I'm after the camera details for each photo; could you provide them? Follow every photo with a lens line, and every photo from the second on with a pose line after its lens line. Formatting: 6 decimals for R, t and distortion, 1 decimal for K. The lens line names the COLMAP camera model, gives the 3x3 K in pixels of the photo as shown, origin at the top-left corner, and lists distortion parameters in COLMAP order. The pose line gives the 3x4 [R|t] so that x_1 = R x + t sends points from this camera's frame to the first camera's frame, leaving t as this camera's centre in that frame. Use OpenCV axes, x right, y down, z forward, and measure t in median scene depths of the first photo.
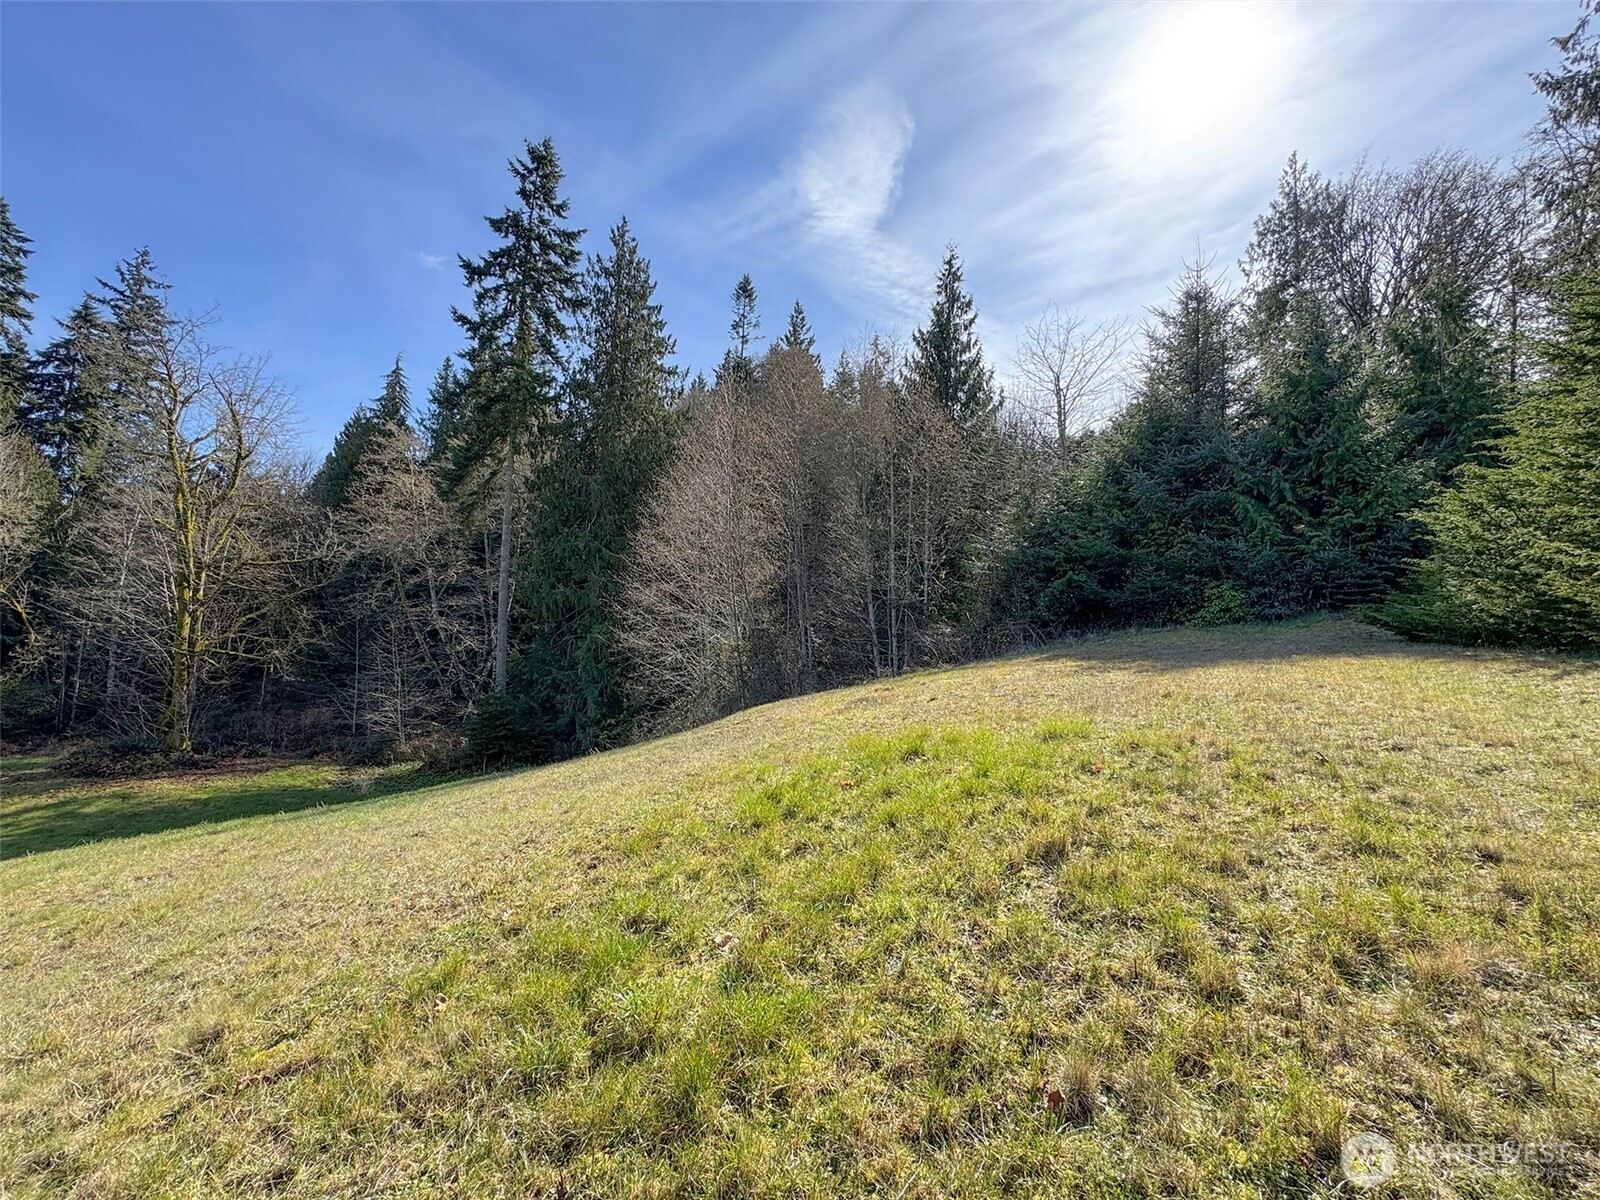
lens RADIAL K [[645.2, 0, 795.4], [0, 645.2, 595.7], [0, 0, 1]] dist [-0.001148, 0.000234]
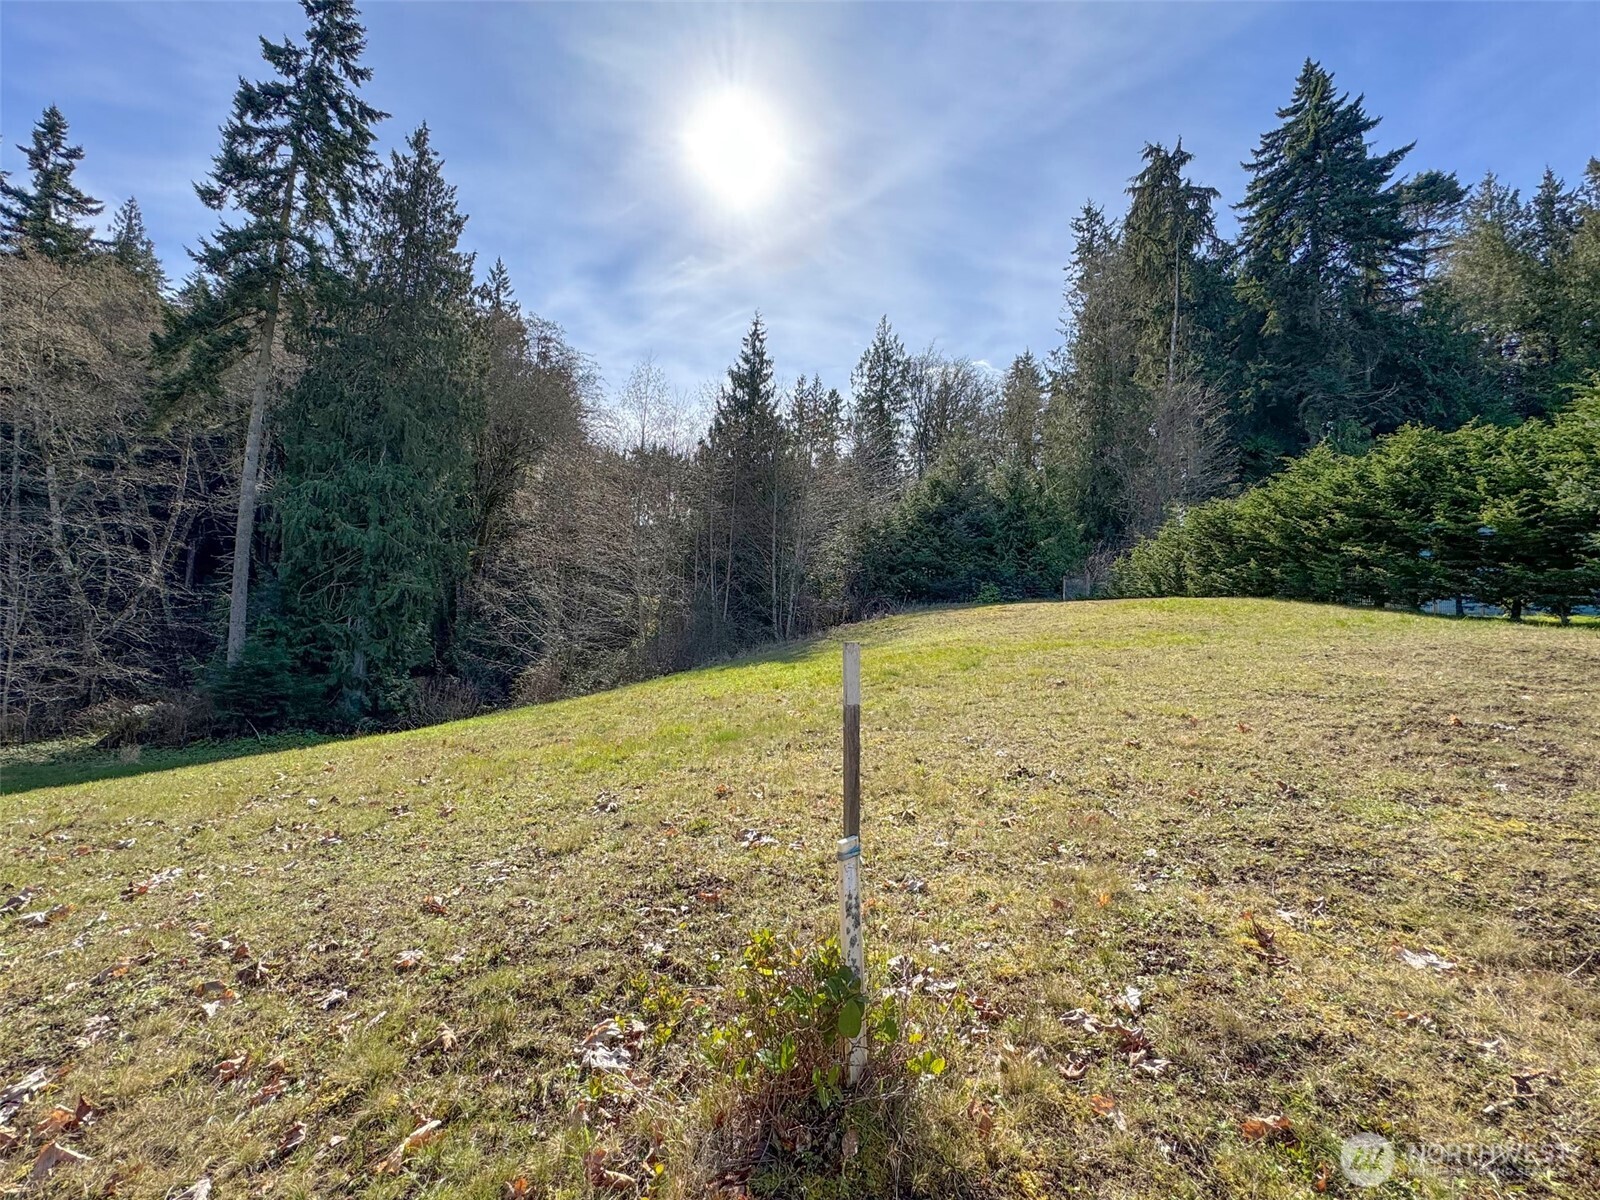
lens RADIAL K [[639.1, 0, 800.0], [0, 639.1, 600.0], [0, 0, 1]] dist [0.000166, 0.000297]
pose [[0.732170, 0.078085, 0.676631, -0.484742], [-0.085429, 0.996090, -0.022511, 0.056050], [-0.675743, -0.041322, 0.735978, -0.034245]]
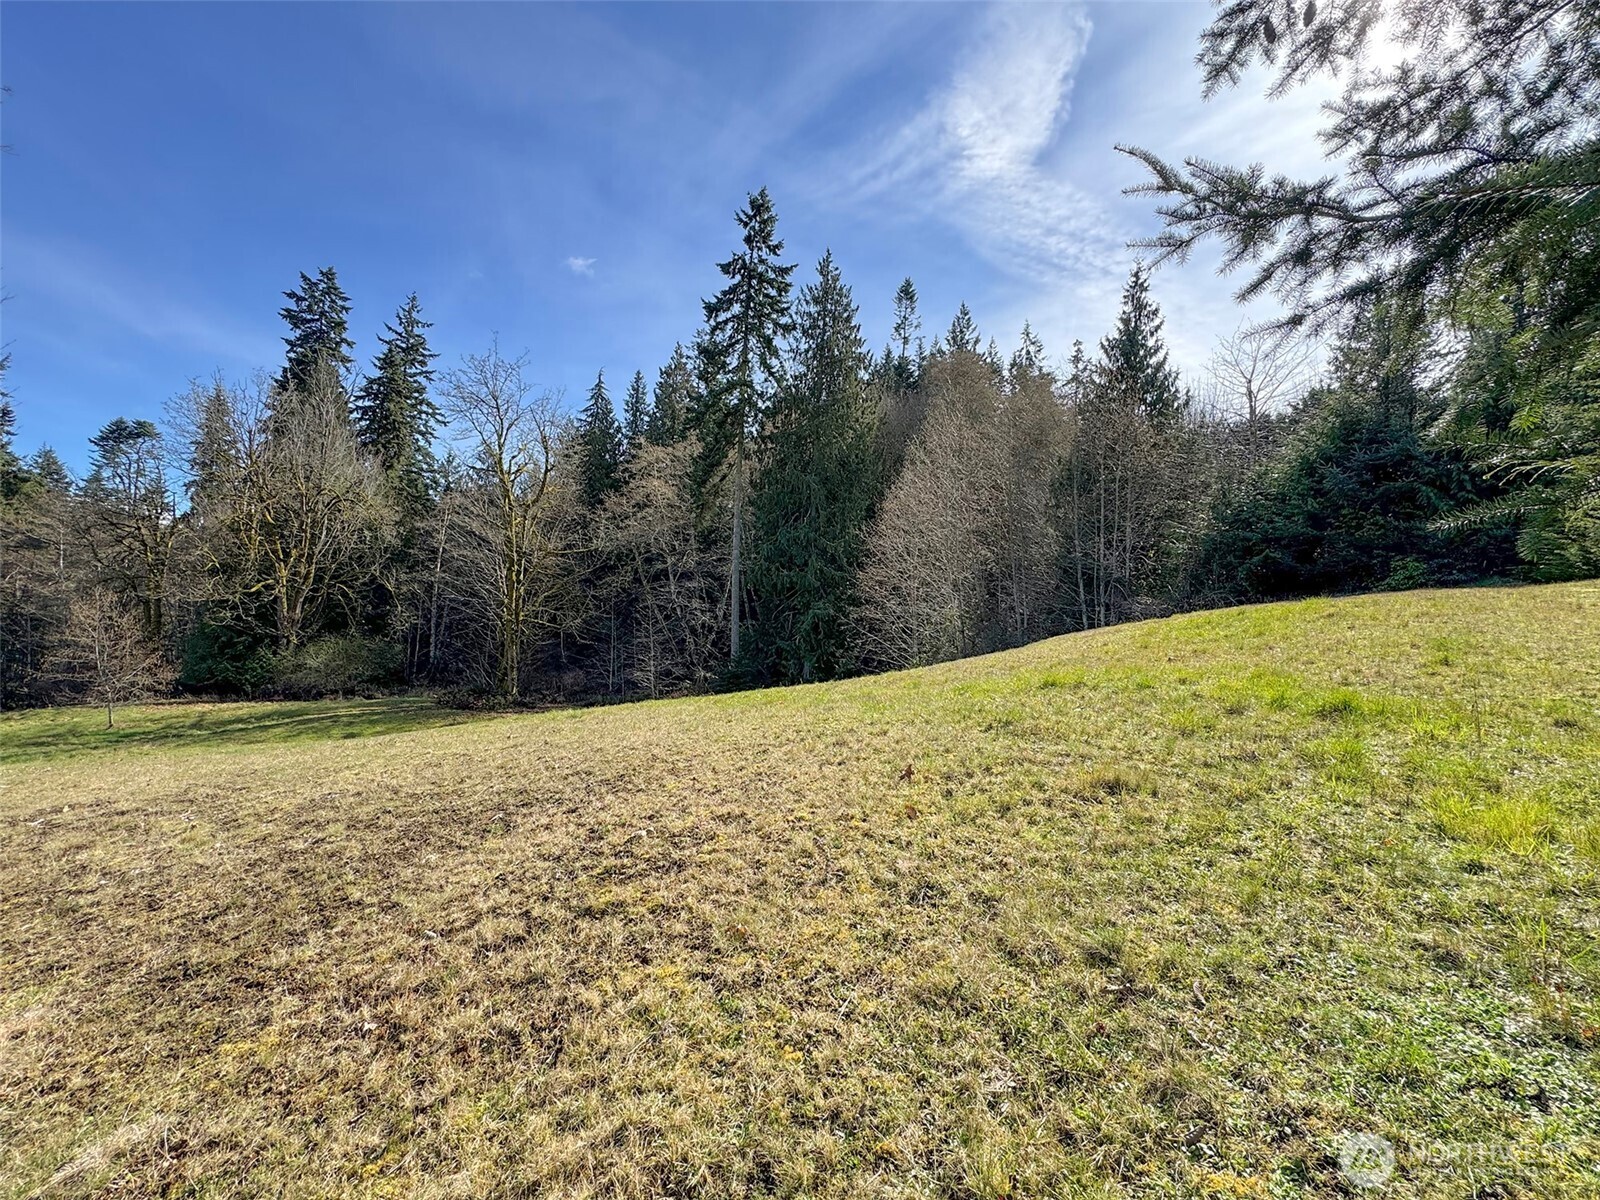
lens RADIAL K [[652.5, 0, 815.2], [0, 652.5, 599.8], [0, 0, 1]] dist [0.000572, 0.000362]
pose [[0.987136, 0.004023, -0.159831, -0.111215], [-0.001118, 0.999833, 0.018259, 0.017881], [0.159878, -0.017846, 0.986976, -0.180715]]
